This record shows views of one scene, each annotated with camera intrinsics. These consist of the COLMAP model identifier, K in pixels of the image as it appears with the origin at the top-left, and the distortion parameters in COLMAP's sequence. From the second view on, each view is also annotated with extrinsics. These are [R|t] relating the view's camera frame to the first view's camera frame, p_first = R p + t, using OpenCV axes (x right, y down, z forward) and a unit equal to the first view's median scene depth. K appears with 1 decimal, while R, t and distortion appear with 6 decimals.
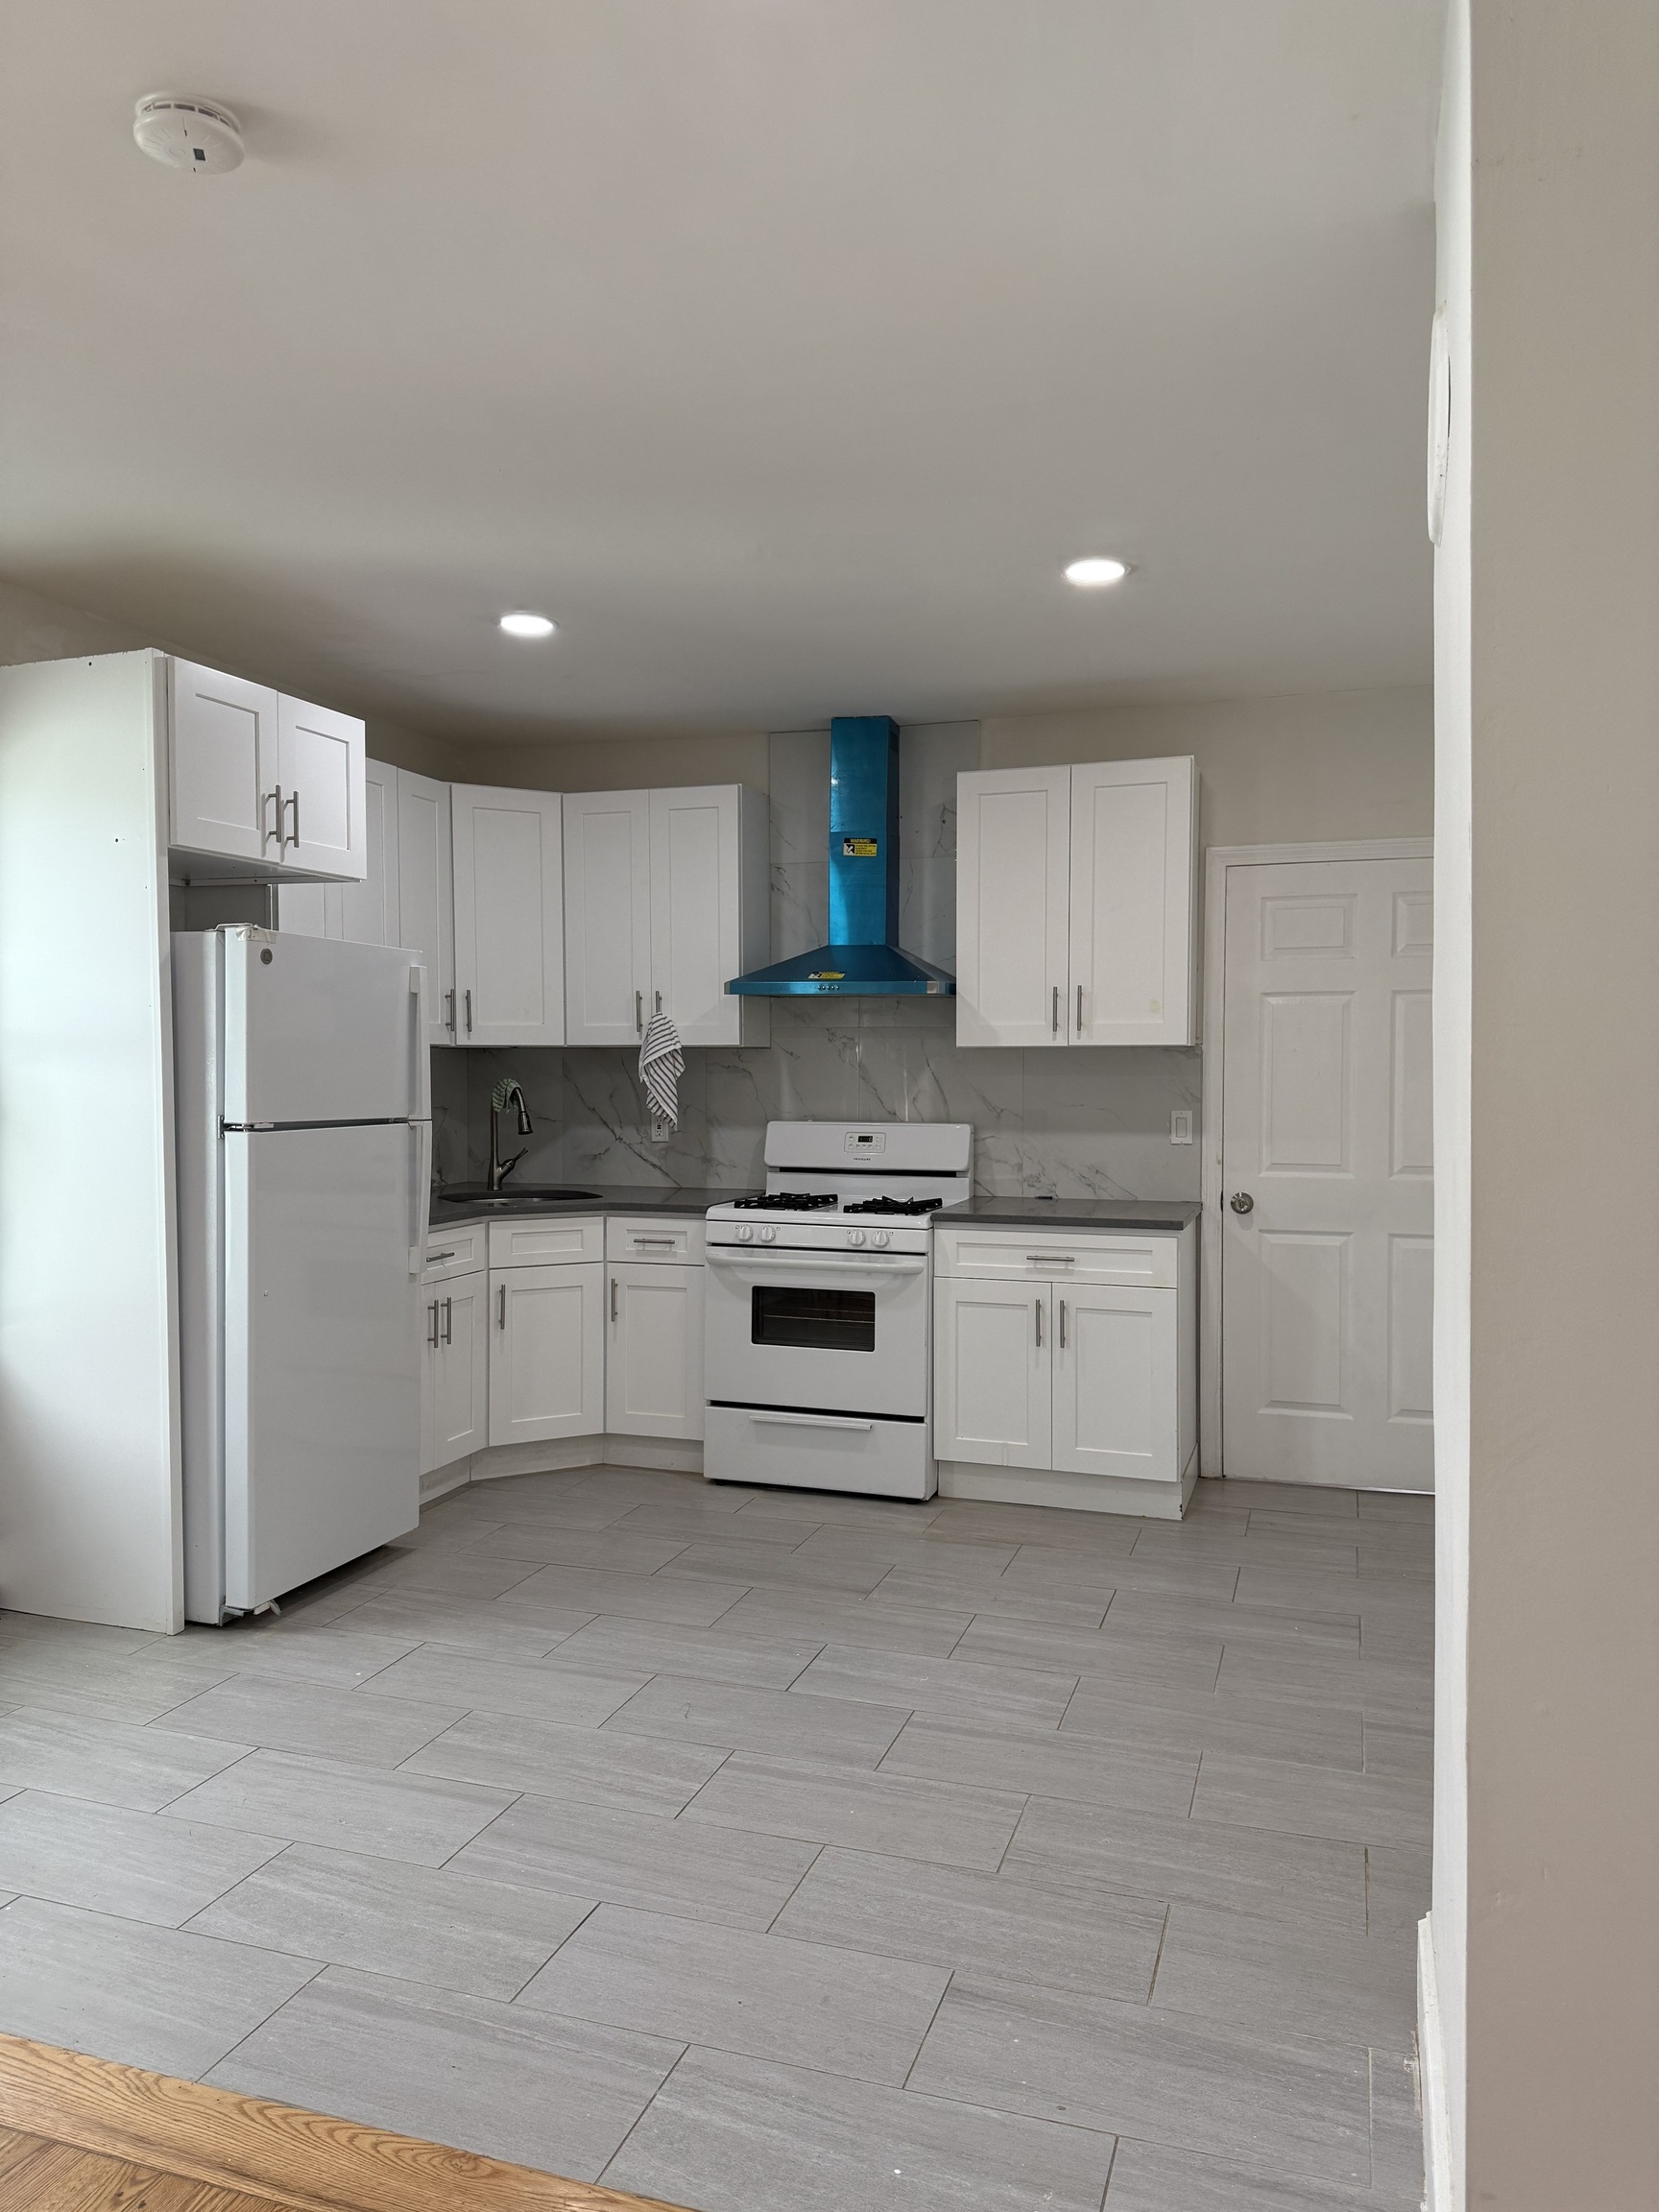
lens RADIAL K [[1590.5, 0, 822.8], [0, 1590.5, 1091.8], [0, 0, 1]] dist [0.055413, -0.069823]
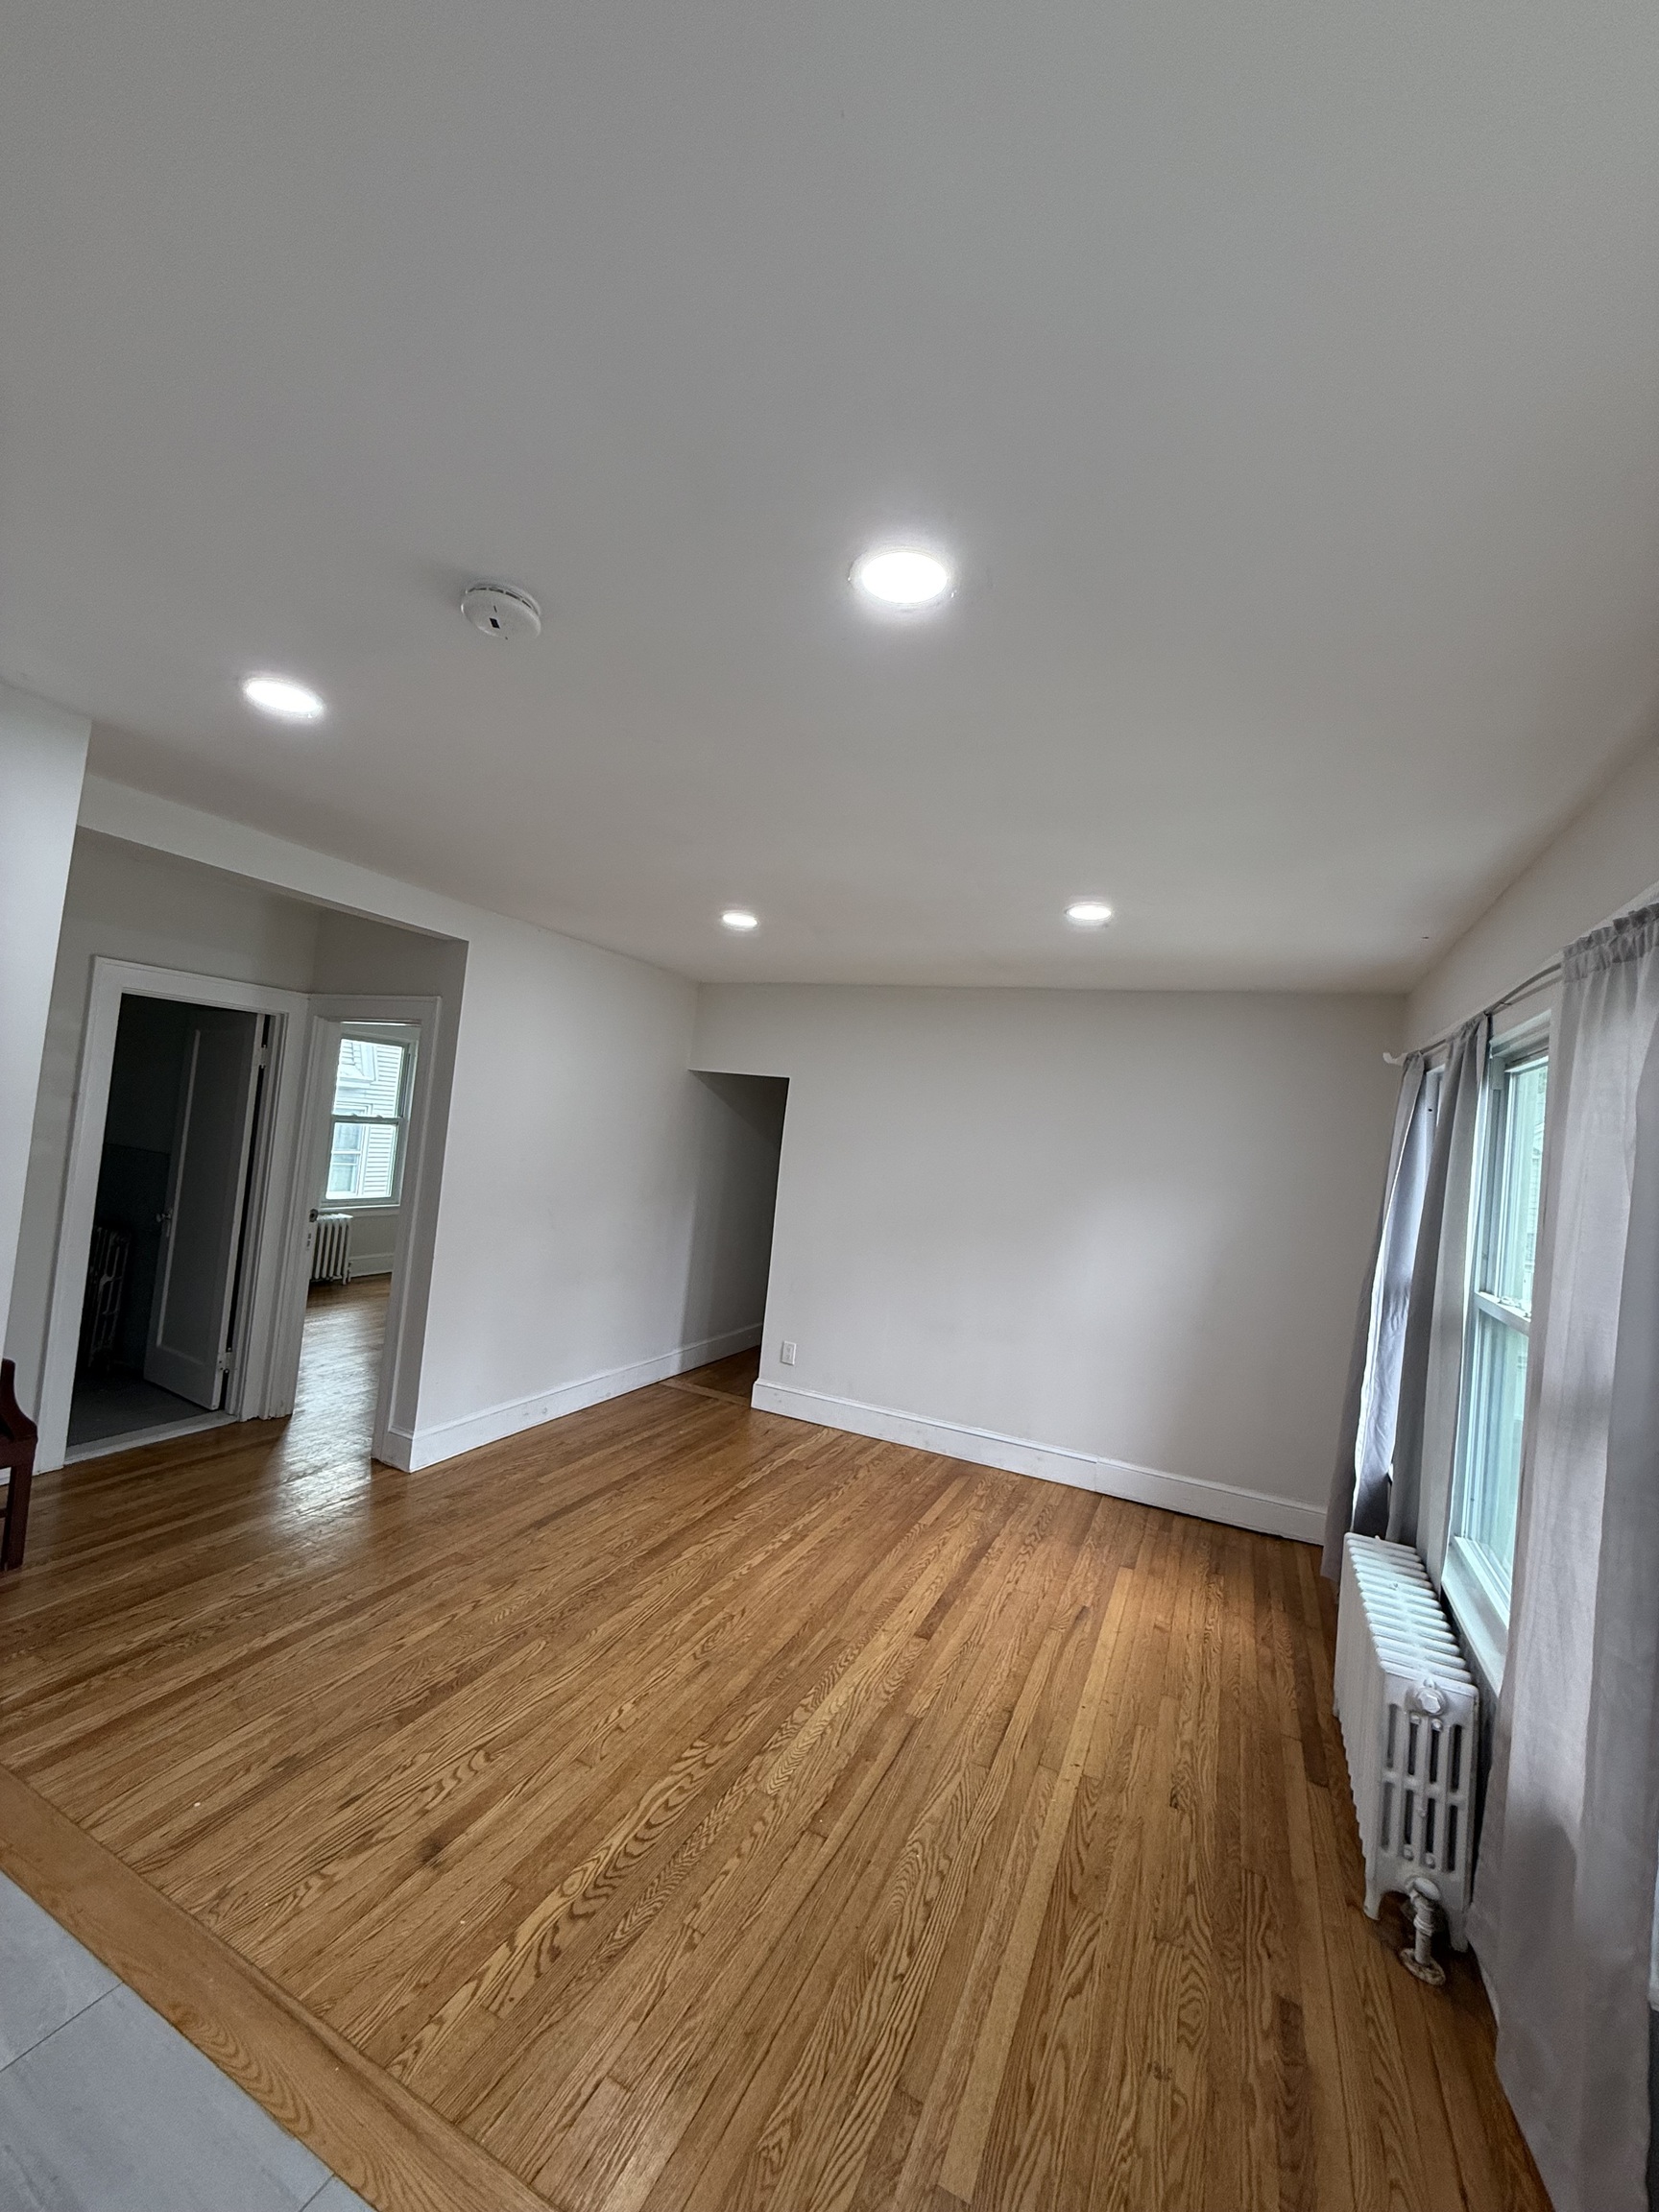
lens RADIAL K [[887.6, 0, 808.6], [0, 887.6, 1083.2], [0, 0, 1]] dist [-0.004664, 0.001079]
pose [[-0.986305, -0.091502, 0.137222, -0.312393], [-0.096307, 0.994935, -0.028782, -0.076630], [-0.133894, -0.041603, -0.990122, 0.677684]]
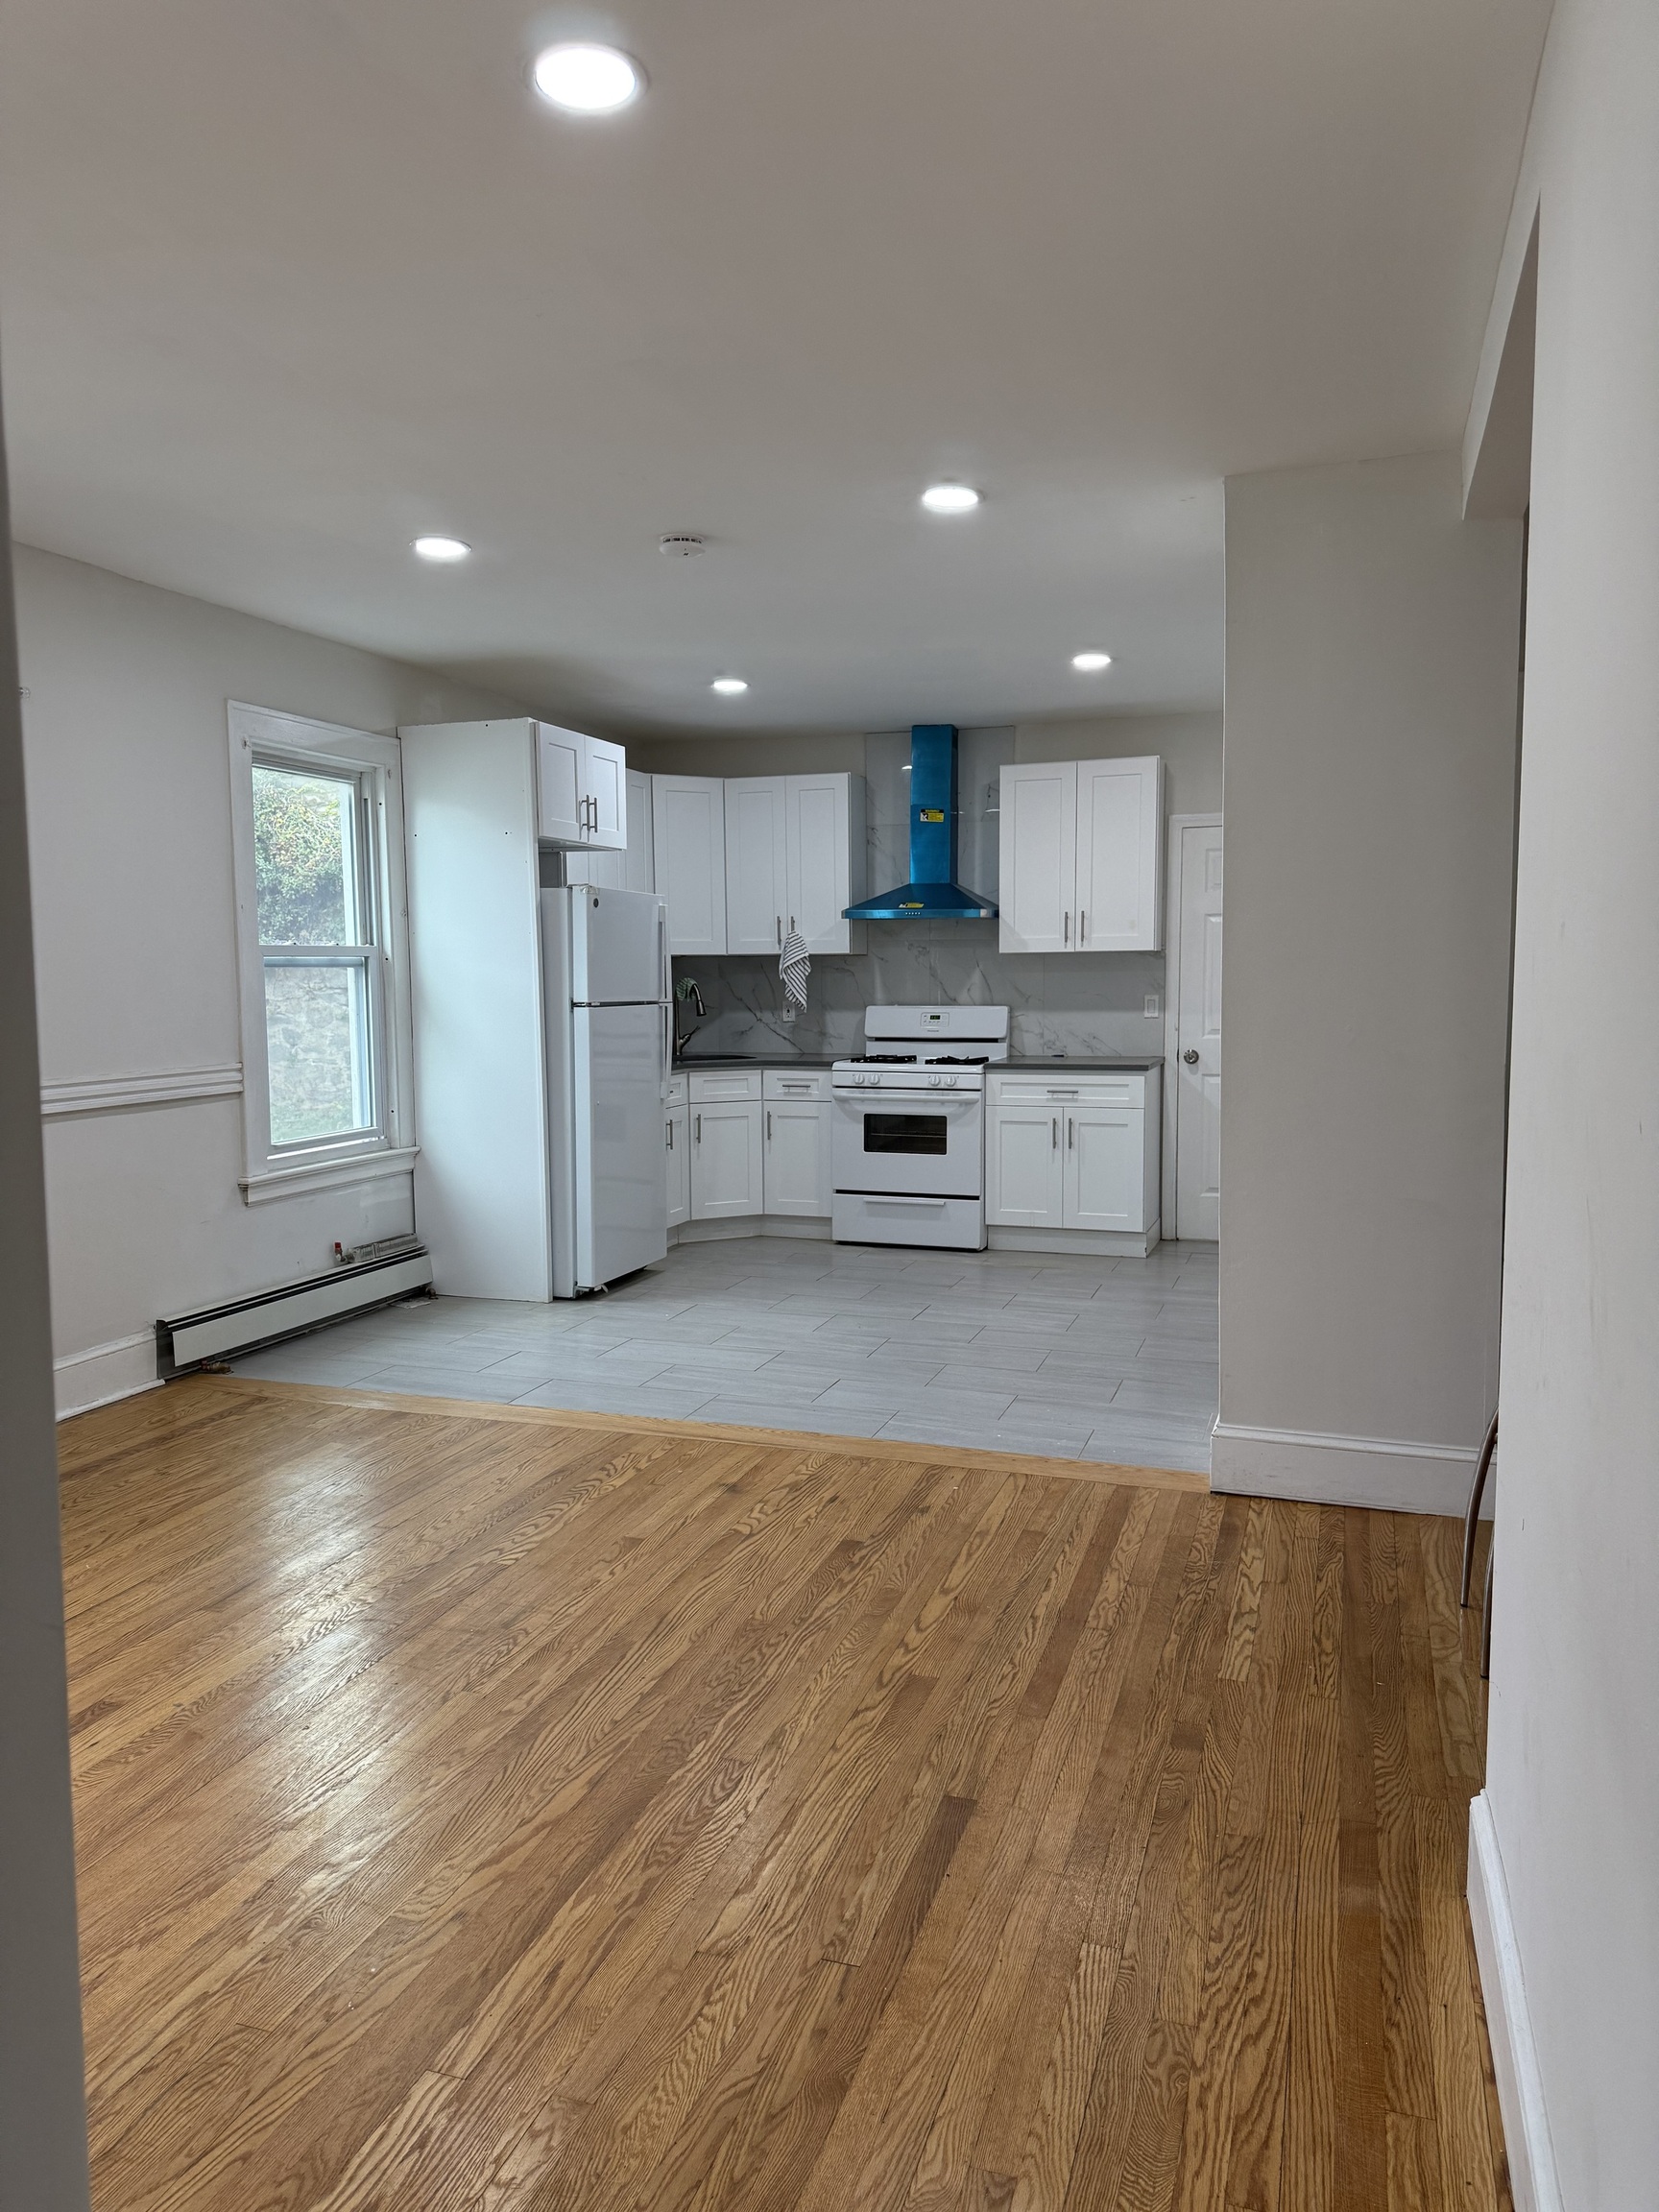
lens RADIAL K [[1590.5, 0, 827.0], [0, 1590.5, 1104.4], [0, 0, 1]] dist [0.055413, -0.069823]
pose [[0.999969, -0.007637, -0.001848, -0.076395], [0.007743, 0.997775, 0.066221, 0.013189], [0.001338, -0.066233, 0.997803, -0.499555]]
